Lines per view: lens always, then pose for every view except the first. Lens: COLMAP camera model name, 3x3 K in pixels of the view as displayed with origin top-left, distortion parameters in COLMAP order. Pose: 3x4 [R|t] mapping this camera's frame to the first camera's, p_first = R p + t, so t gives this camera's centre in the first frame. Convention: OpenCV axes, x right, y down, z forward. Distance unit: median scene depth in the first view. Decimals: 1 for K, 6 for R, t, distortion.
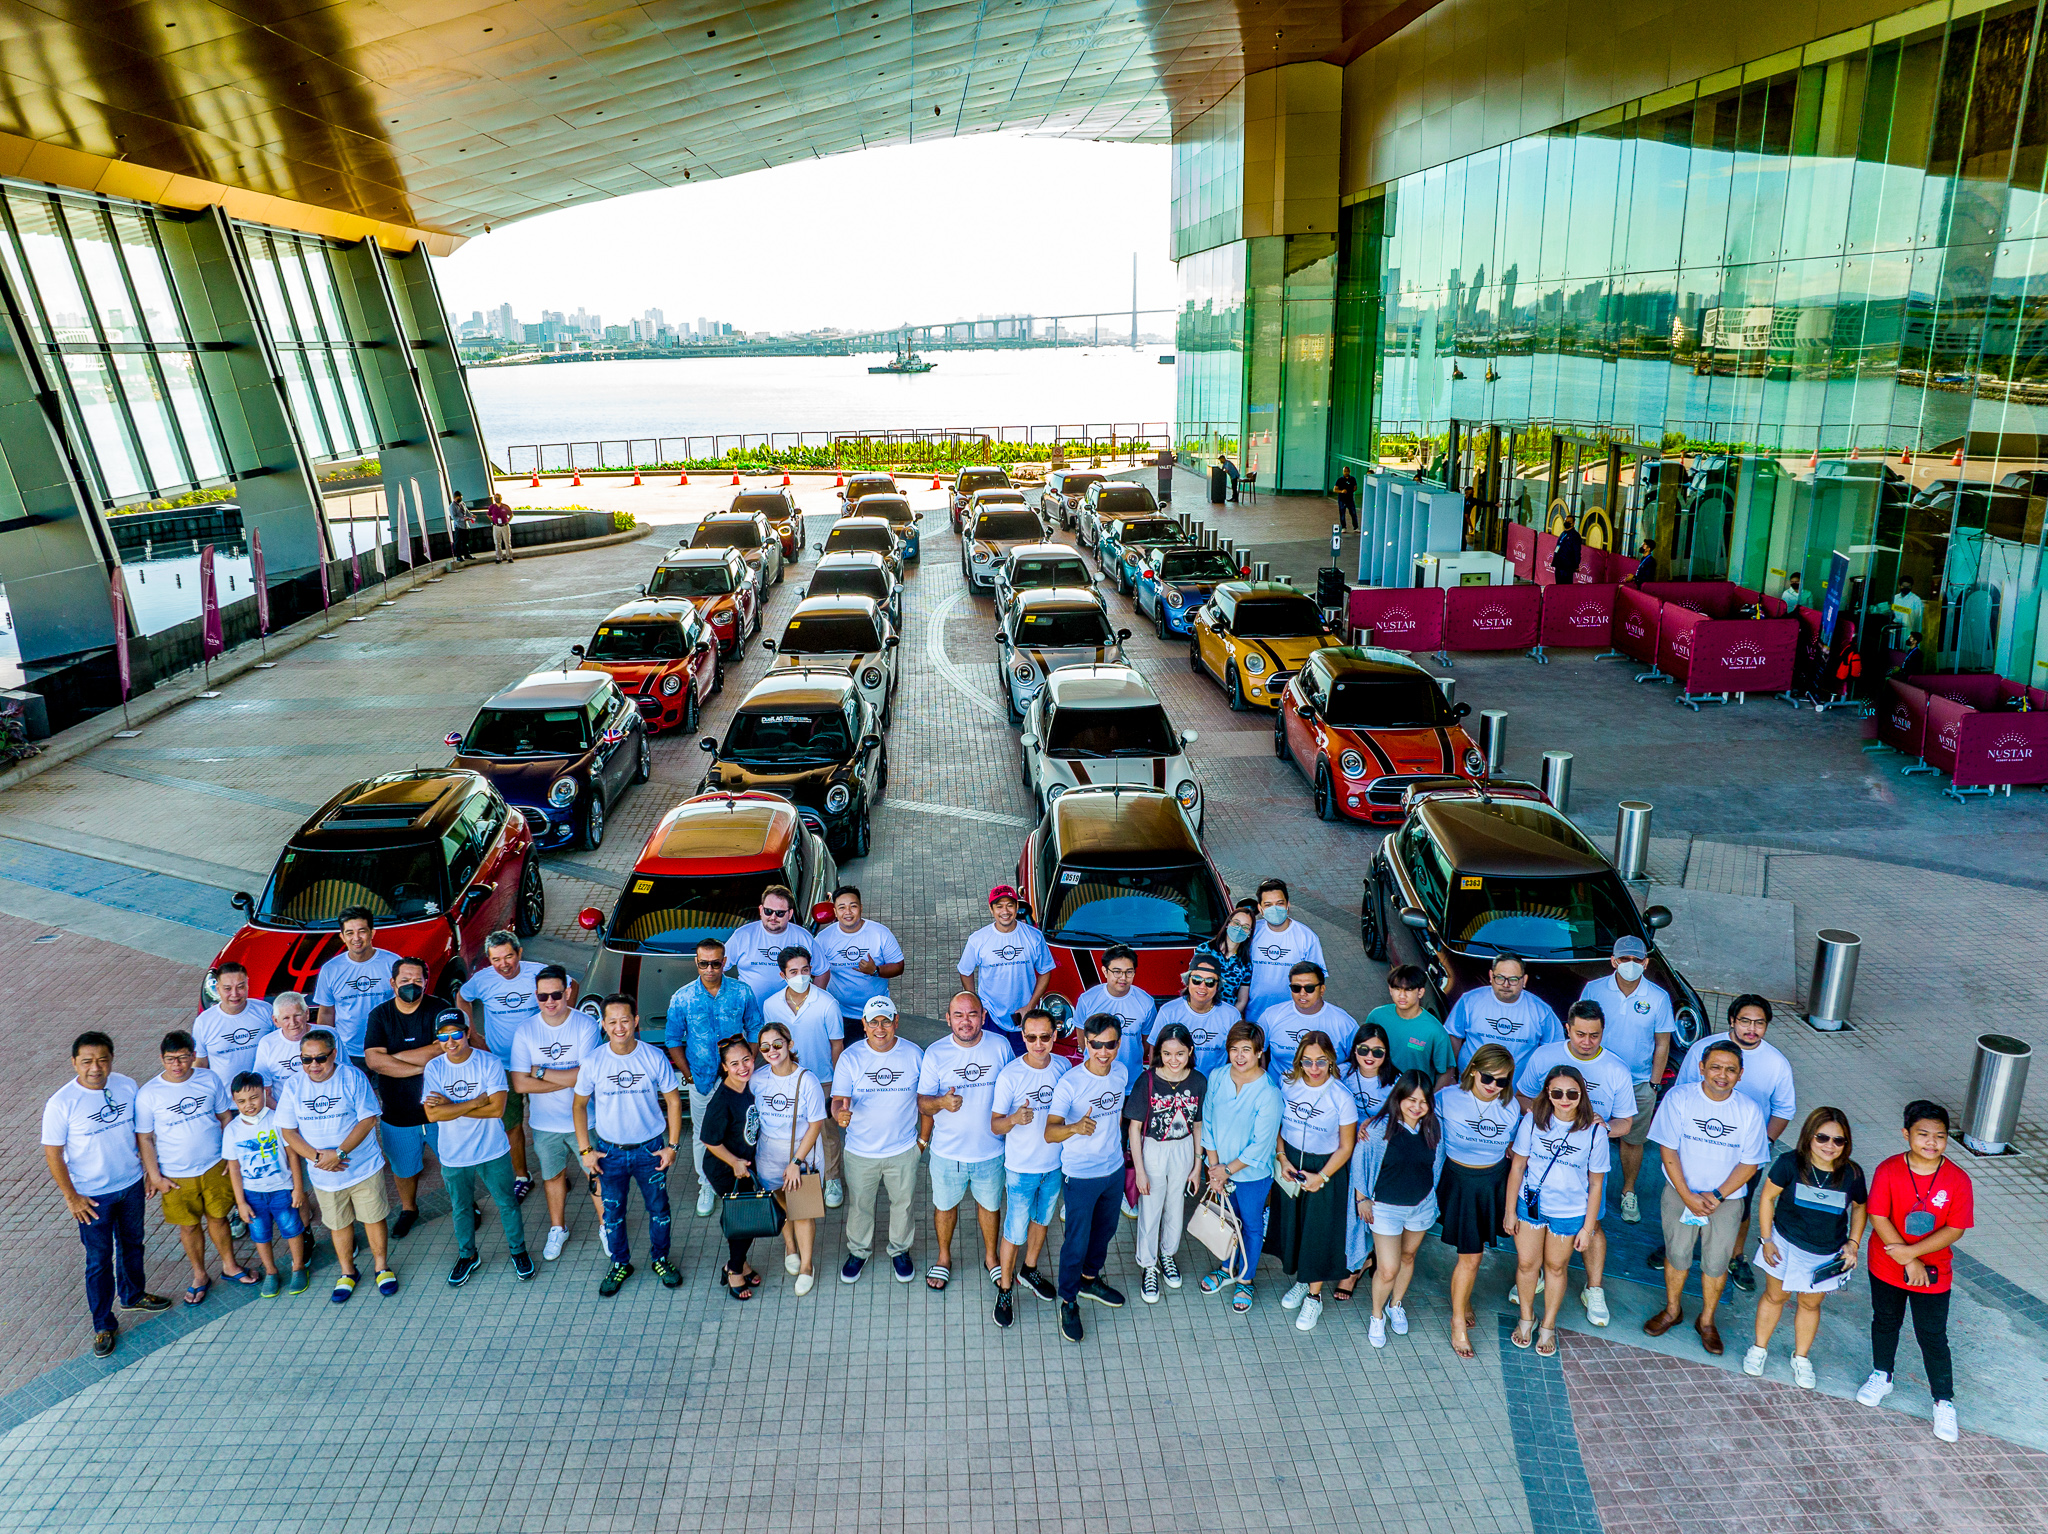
lens RADIAL K [[1885.2, 0, 1136.2], [0, 1885.2, 768.5], [0, 0, 1]] dist [-0.009999, -0.058908]
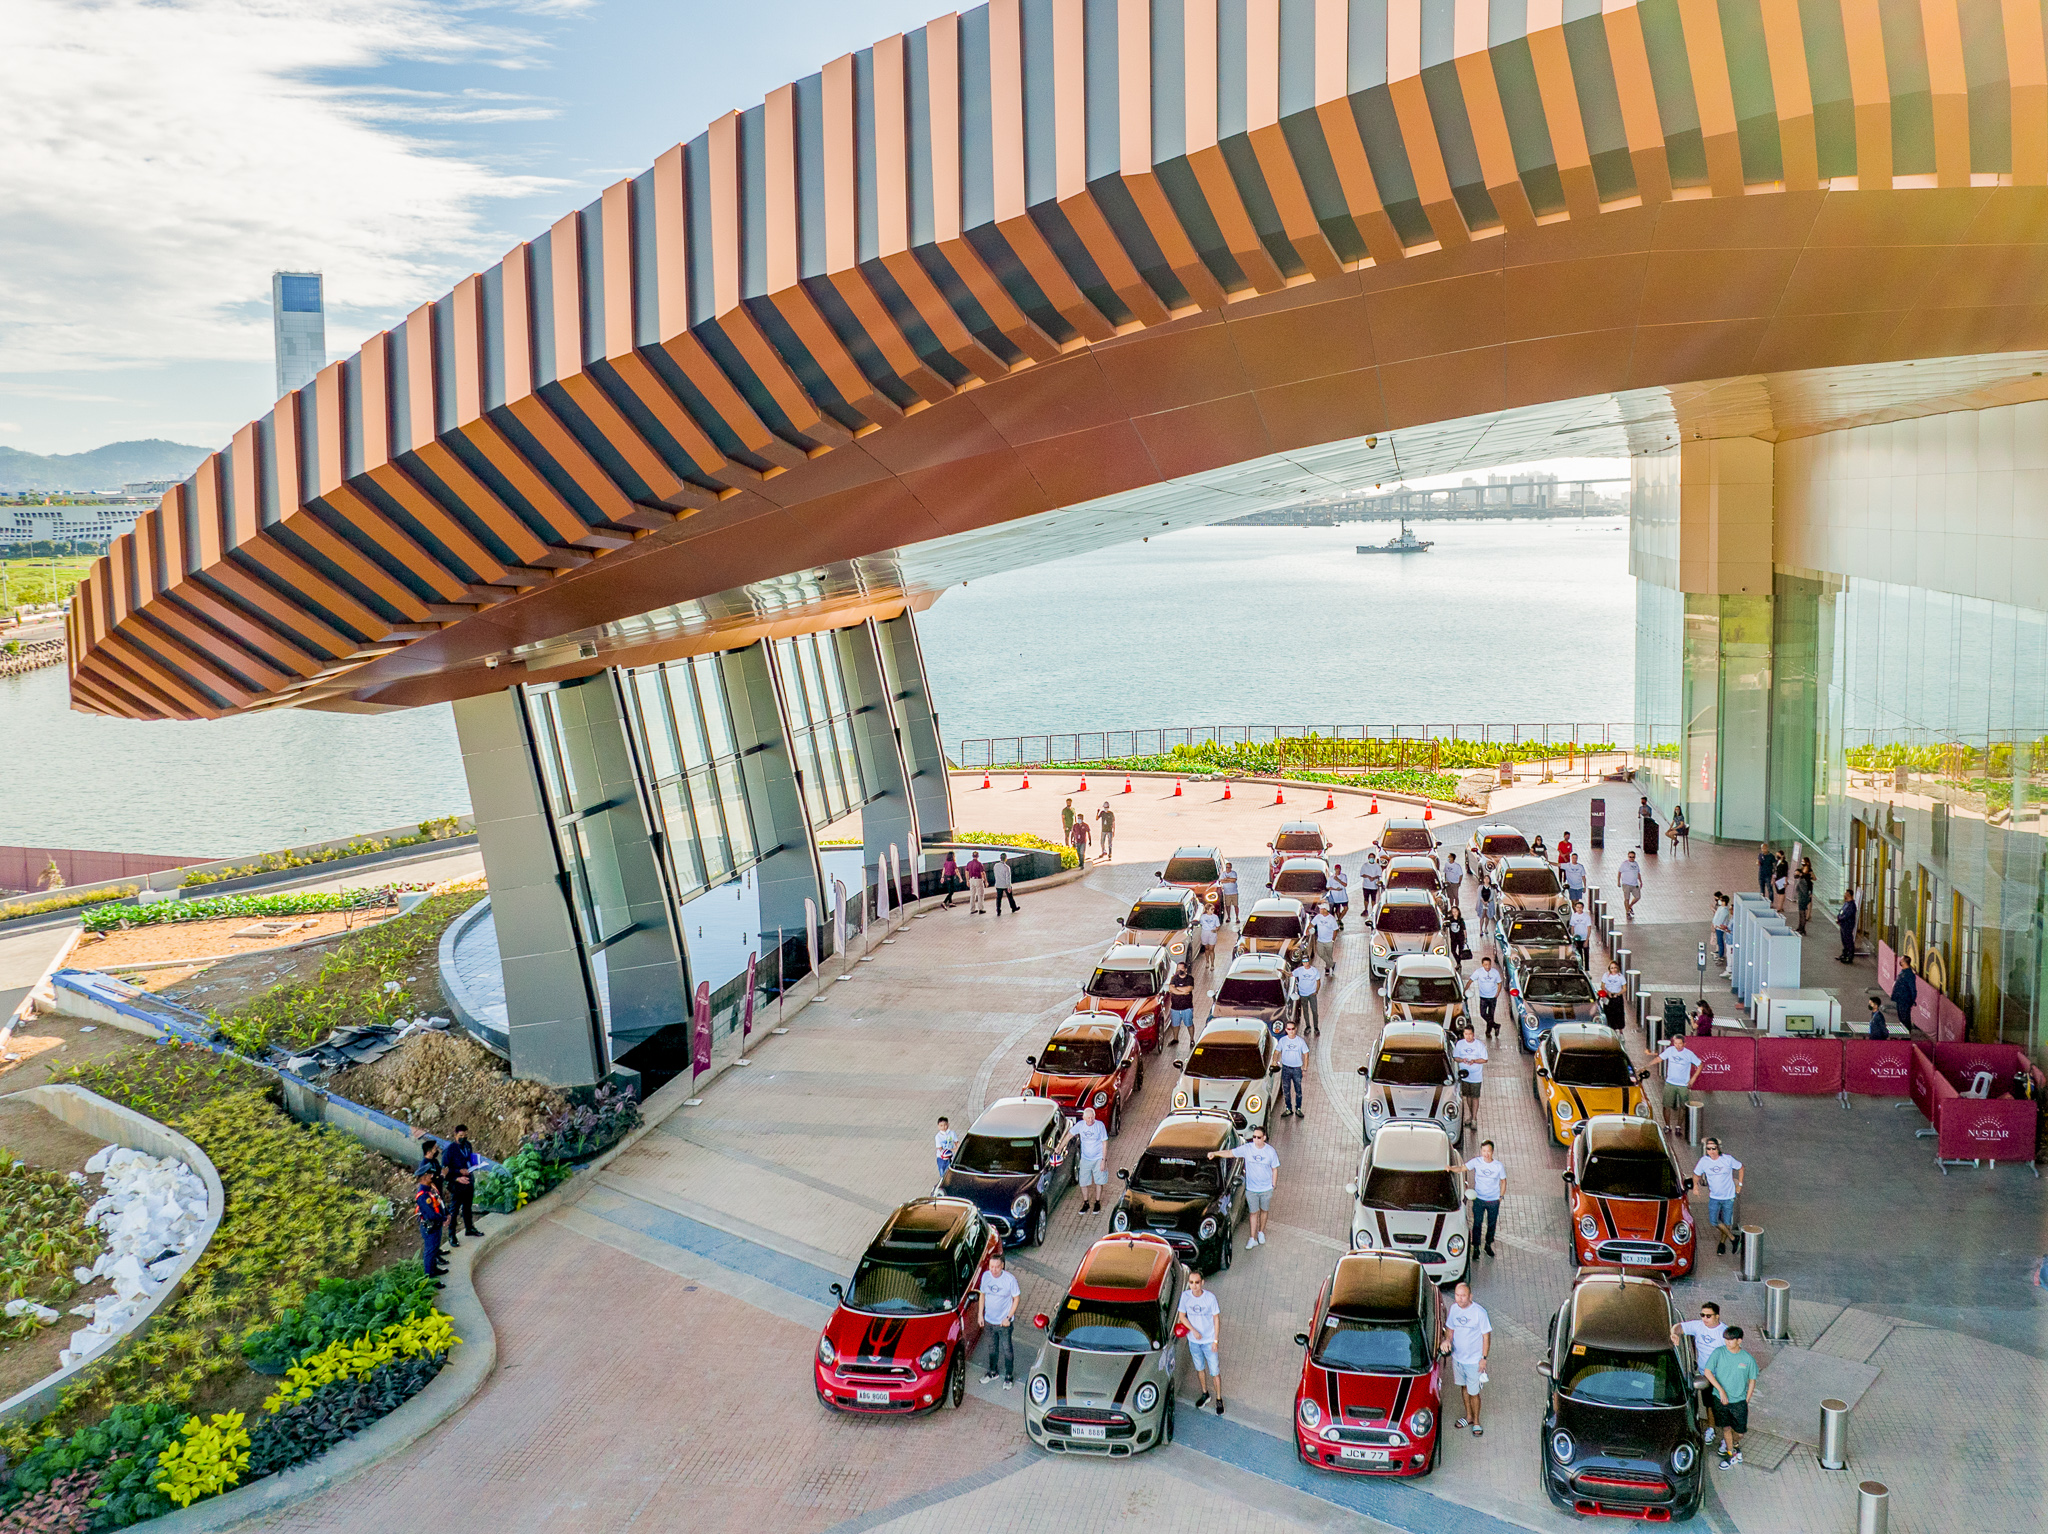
lens RADIAL K [[1885.2, 0, 1136.2], [0, 1885.2, 768.5], [0, 0, 1]] dist [-0.009999, -0.058908]
pose [[0.973717, 0.020617, -0.226826, 0.087289], [-0.059850, 0.984057, -0.167479, -0.071050], [0.219757, 0.176653, 0.959427, -0.365892]]
